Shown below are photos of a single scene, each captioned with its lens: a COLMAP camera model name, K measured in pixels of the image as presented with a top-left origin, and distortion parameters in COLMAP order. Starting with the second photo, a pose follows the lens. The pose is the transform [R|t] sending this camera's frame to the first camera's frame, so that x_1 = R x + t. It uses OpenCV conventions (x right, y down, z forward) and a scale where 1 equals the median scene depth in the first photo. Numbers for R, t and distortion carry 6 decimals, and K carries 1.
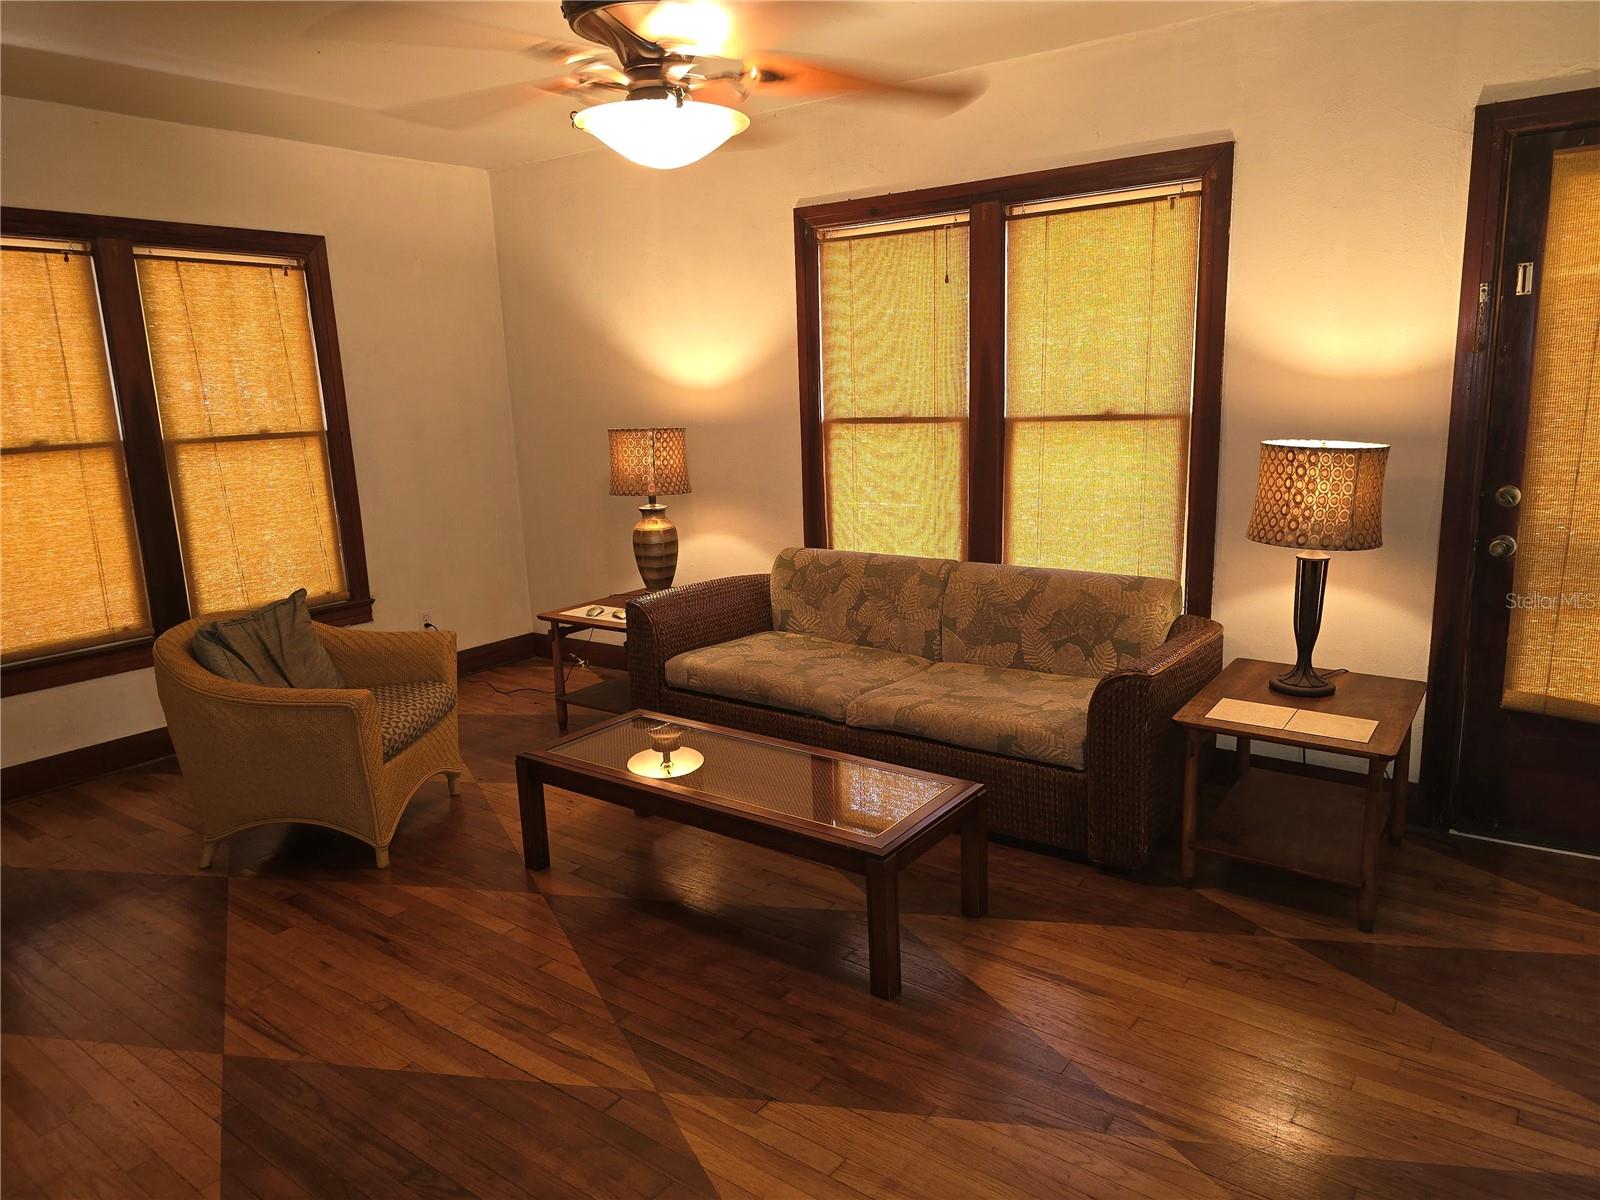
lens RADIAL K [[1070.2, 0, 812.3], [0, 1070.2, 600.3], [0, 0, 1]] dist [0.072783, -0.074941]
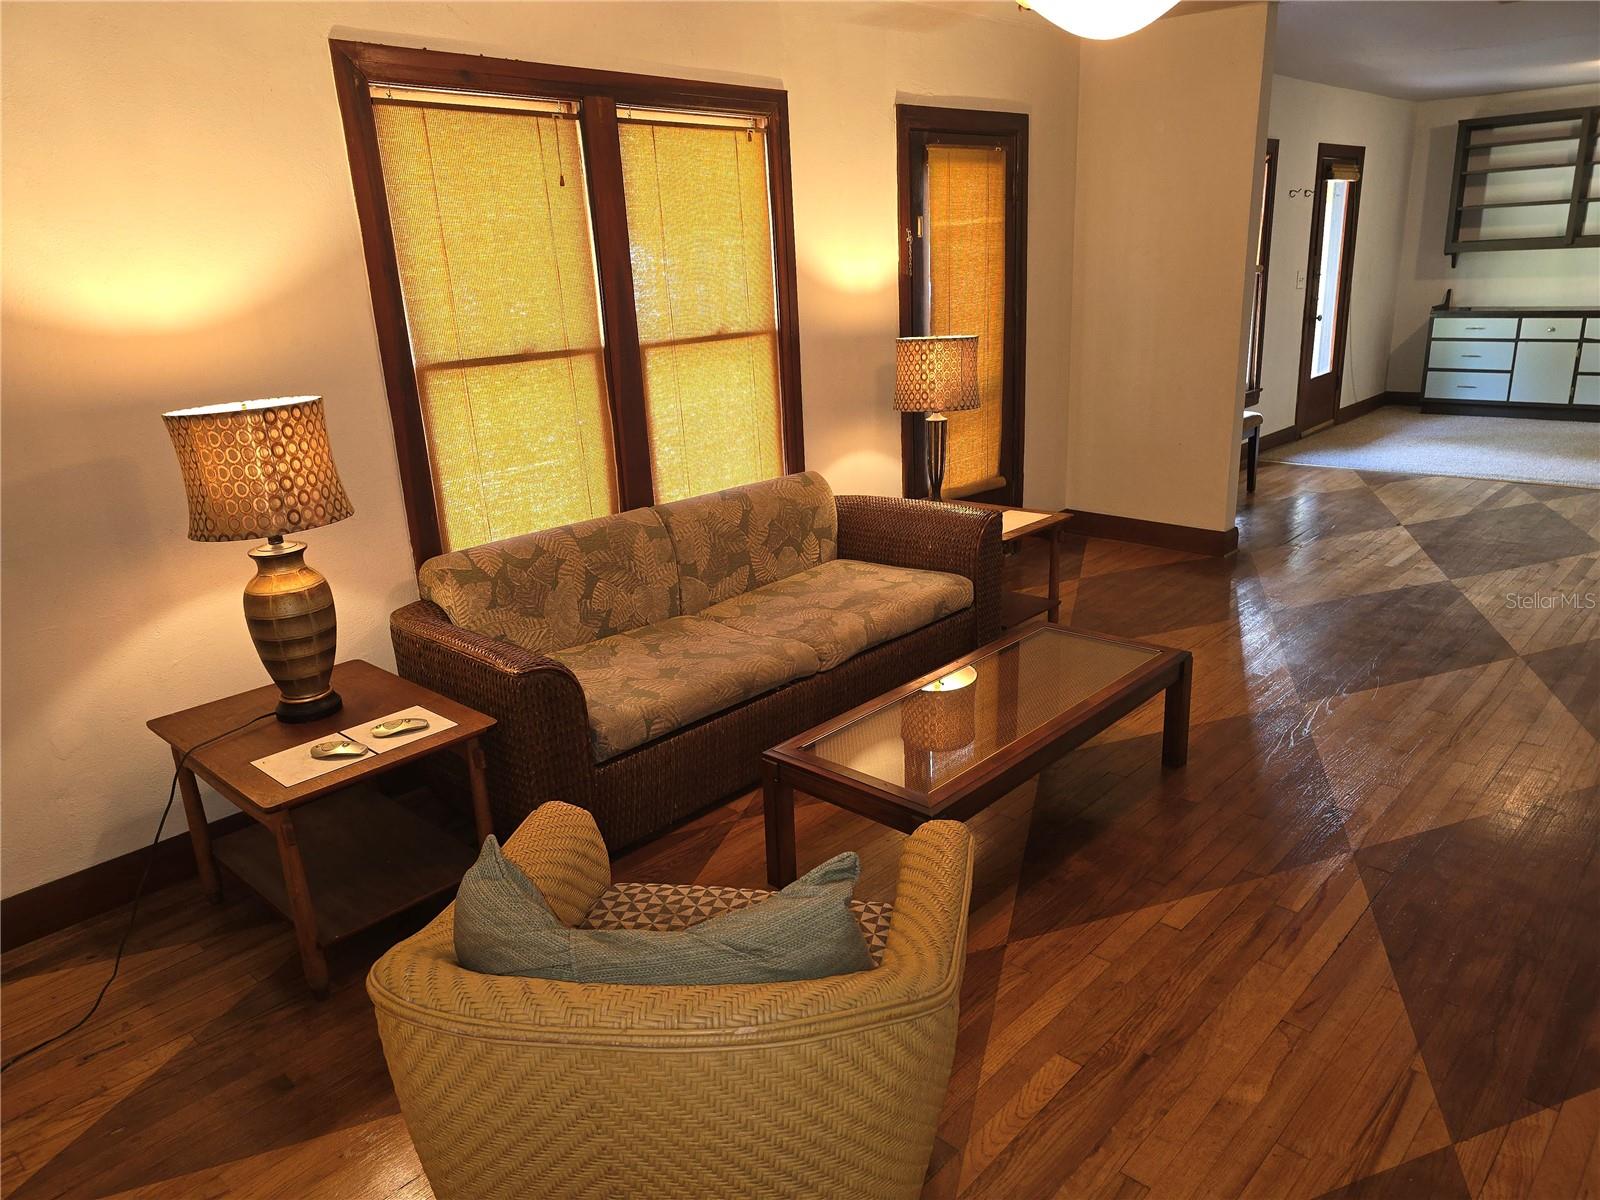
lens RADIAL K [[1080.7, 0, 800.1], [0, 1080.7, 604.8], [0, 0, 1]] dist [0.044586, -0.044044]
pose [[0.128984, -0.262592, 0.956247, -0.767744], [0.252015, 0.941323, 0.224500, -0.137244], [-0.959089, 0.212032, 0.187593, 0.761344]]
